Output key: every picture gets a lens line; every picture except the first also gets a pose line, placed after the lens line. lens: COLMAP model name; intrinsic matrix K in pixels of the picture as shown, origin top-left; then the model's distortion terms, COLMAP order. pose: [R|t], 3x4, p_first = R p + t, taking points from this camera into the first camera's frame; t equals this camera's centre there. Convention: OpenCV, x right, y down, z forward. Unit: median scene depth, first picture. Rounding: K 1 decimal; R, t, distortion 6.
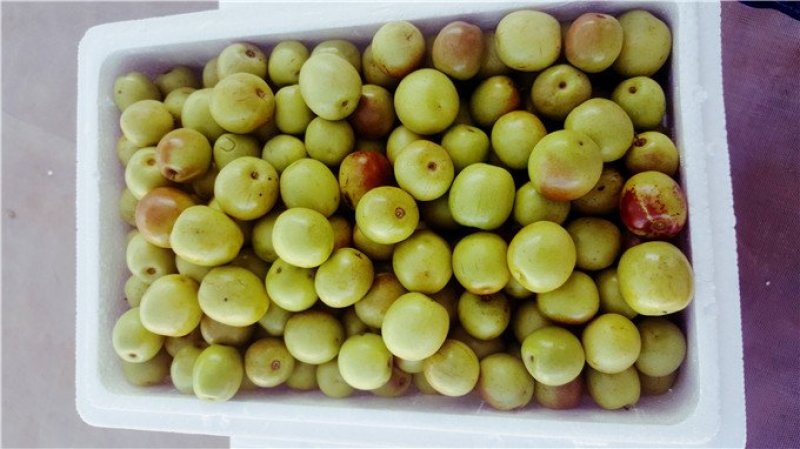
lens RADIAL K [[616.4, 0, 400.0], [0, 616.4, 224.5], [0, 0, 1]] dist [0.106560, -0.217206]
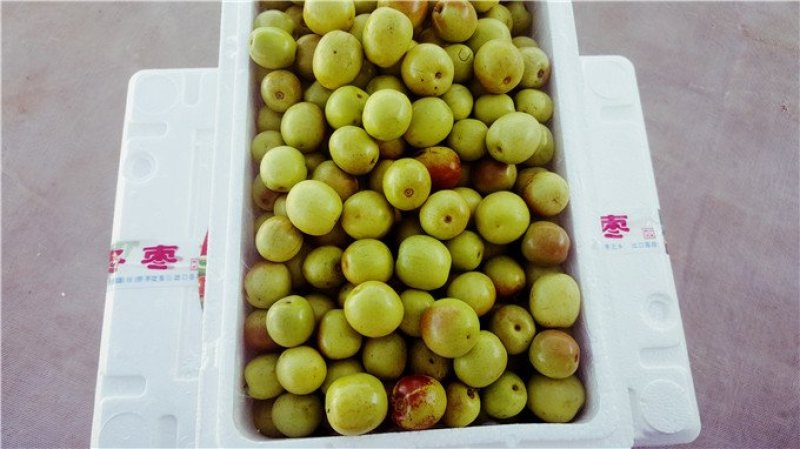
lens RADIAL K [[616.4, 0, 400.0], [0, 616.4, 224.5], [0, 0, 1]] dist [0.106560, -0.217206]
pose [[0.011459, 0.998448, -0.054493, 0.119424], [-0.999893, 0.010947, -0.009687, 0.010458], [-0.009076, 0.054598, 0.998467, -0.184372]]
